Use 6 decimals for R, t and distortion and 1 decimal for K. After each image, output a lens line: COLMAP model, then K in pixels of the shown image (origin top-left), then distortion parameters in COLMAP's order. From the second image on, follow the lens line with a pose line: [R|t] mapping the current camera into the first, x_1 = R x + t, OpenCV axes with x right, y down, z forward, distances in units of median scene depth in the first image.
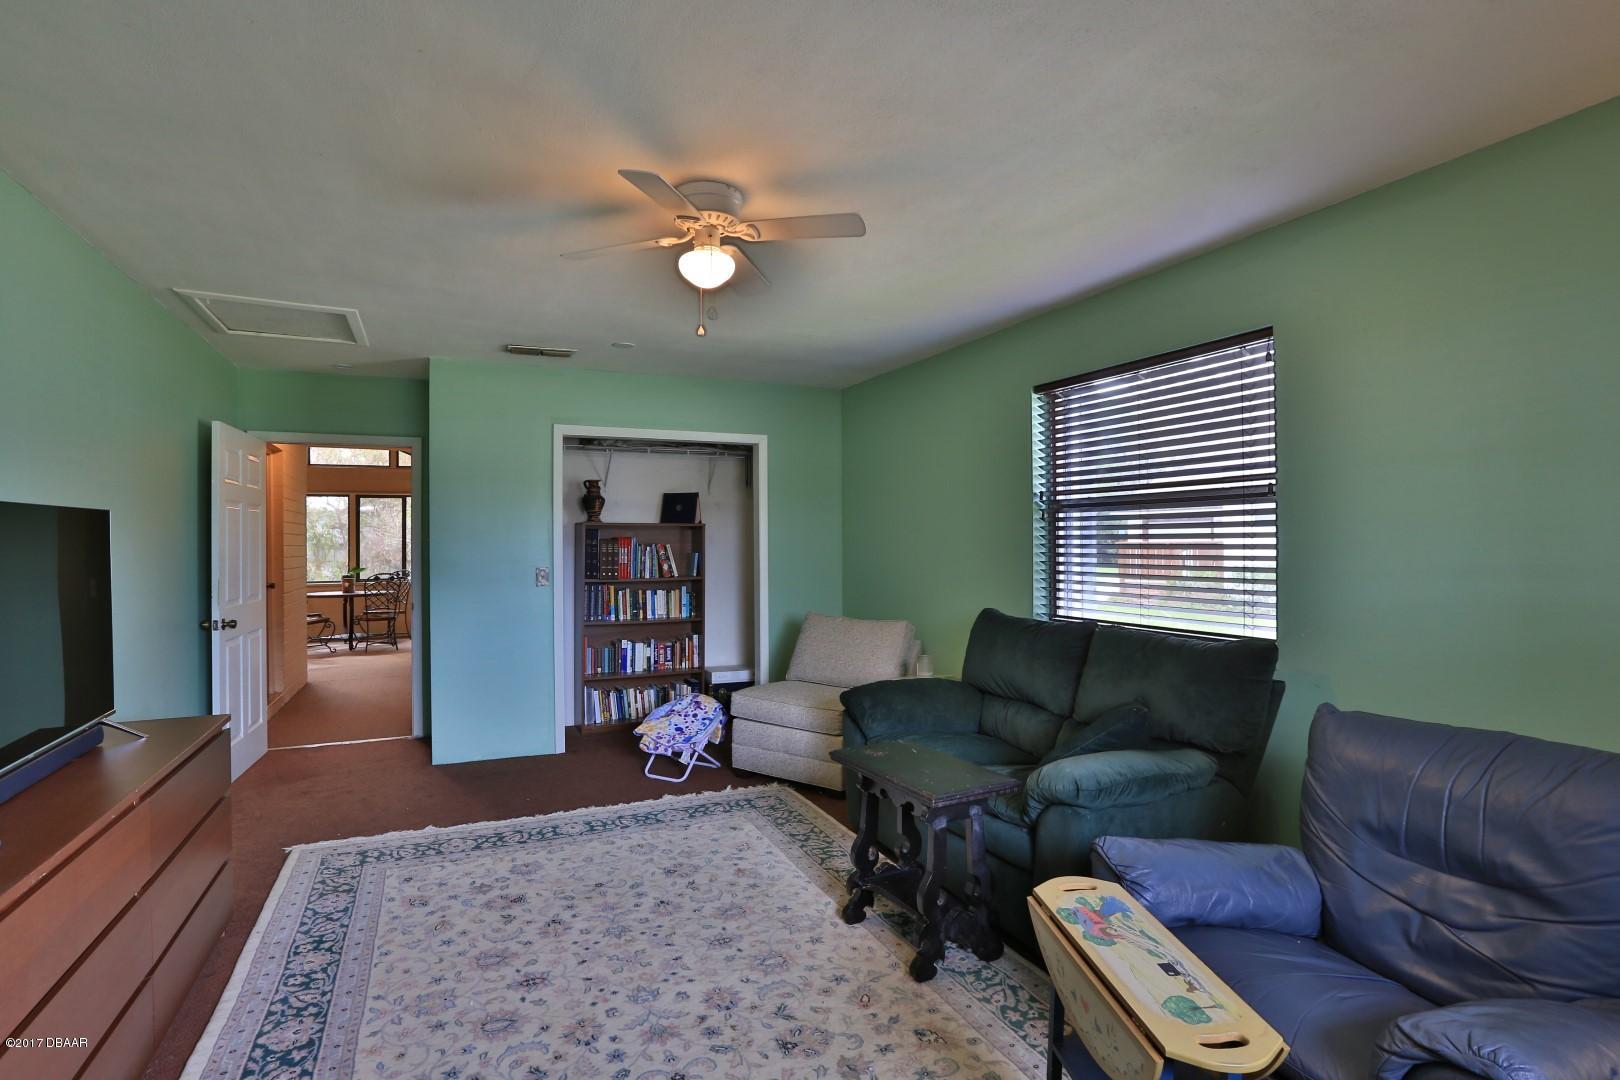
lens RADIAL K [[777.1, 0, 810.0], [0, 777.1, 540.0], [0, 0, 1]] dist [-0.034046, 0.001786]
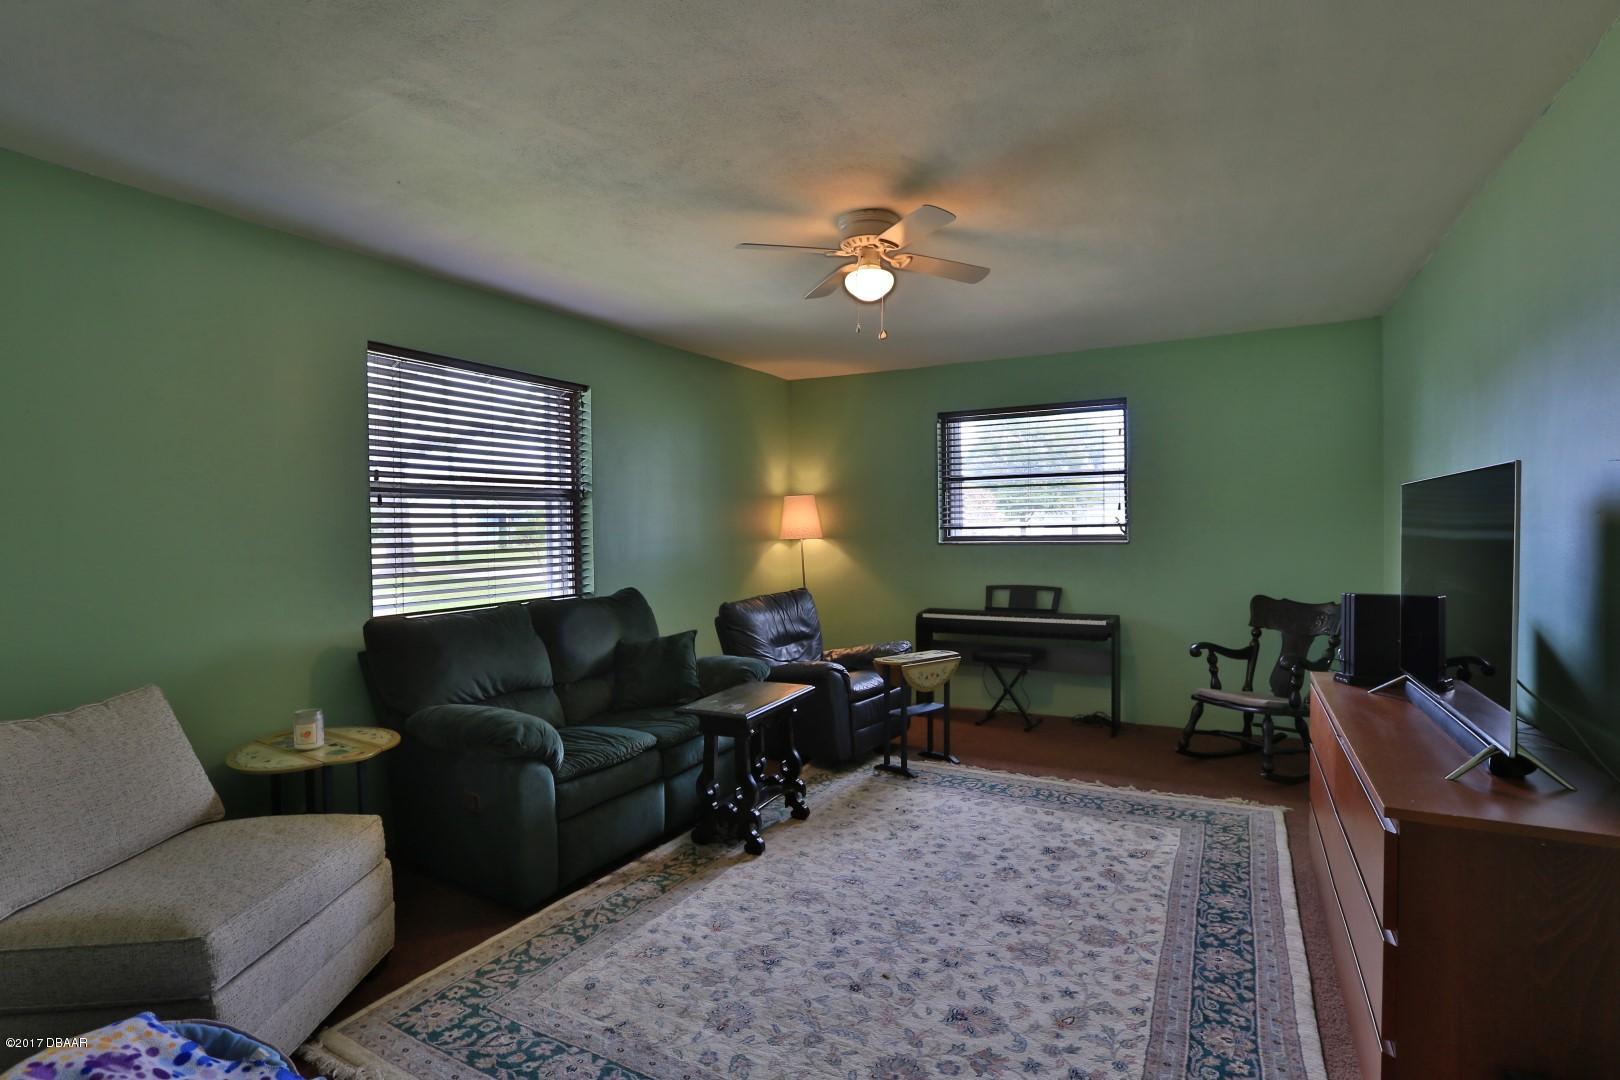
lens RADIAL K [[777.1, 0, 810.0], [0, 777.1, 540.0], [0, 0, 1]] dist [-0.034046, 0.001786]
pose [[-0.596683, -0.003279, 0.802470, -1.012248], [0.007745, 0.999922, 0.009845, 0.016729], [-0.802440, 0.012090, -0.596611, 1.780251]]
